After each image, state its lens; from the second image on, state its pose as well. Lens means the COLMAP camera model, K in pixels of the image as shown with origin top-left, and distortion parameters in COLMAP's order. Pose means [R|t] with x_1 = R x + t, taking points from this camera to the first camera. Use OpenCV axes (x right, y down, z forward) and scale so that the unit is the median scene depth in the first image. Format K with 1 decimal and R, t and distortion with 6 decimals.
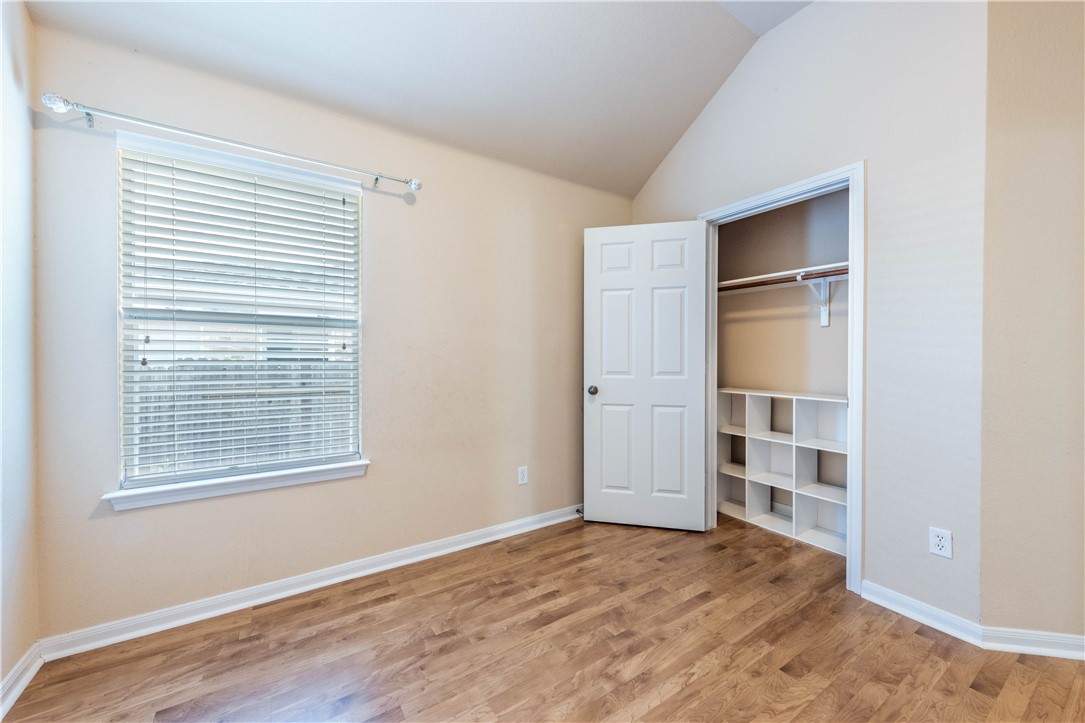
lens RADIAL K [[417.5, 0, 547.9], [0, 417.5, 361.9], [0, 0, 1]] dist [0.000070, -0.000185]
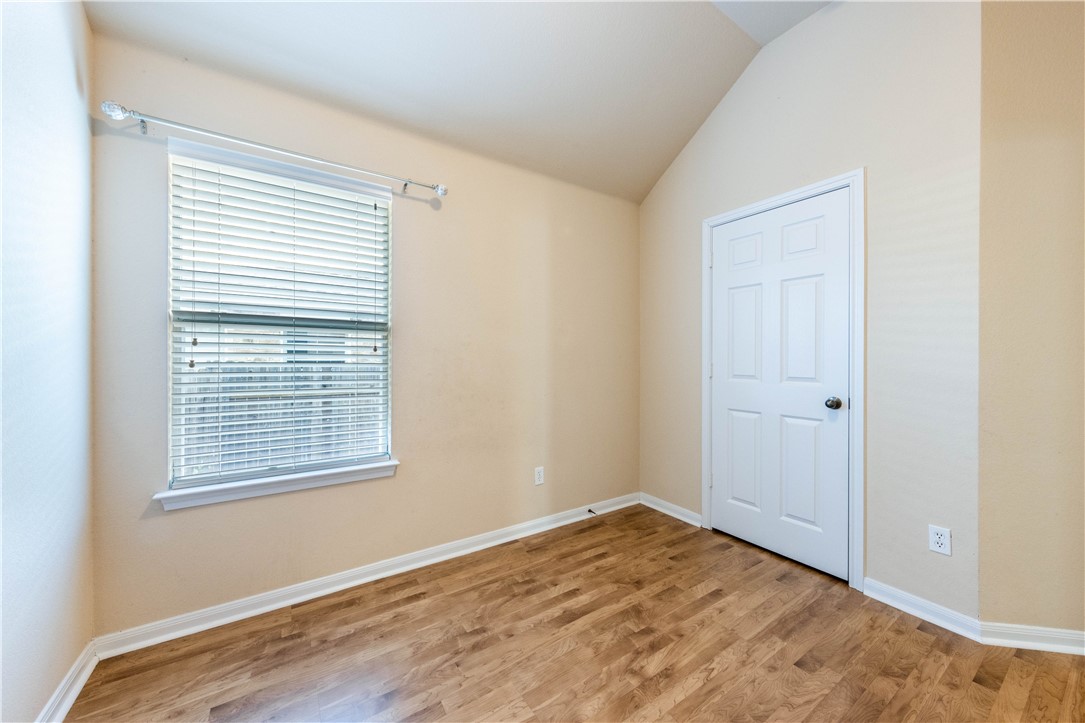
lens RADIAL K [[417.5, 0, 536.4], [0, 417.5, 362.1], [0, 0, 1]] dist [0.000070, -0.000185]
pose [[0.999908, -0.001383, 0.013515, -0.100488], [0.001465, 0.999981, -0.006002, 0.002094], [-0.013506, 0.006021, 0.999891, -0.020093]]
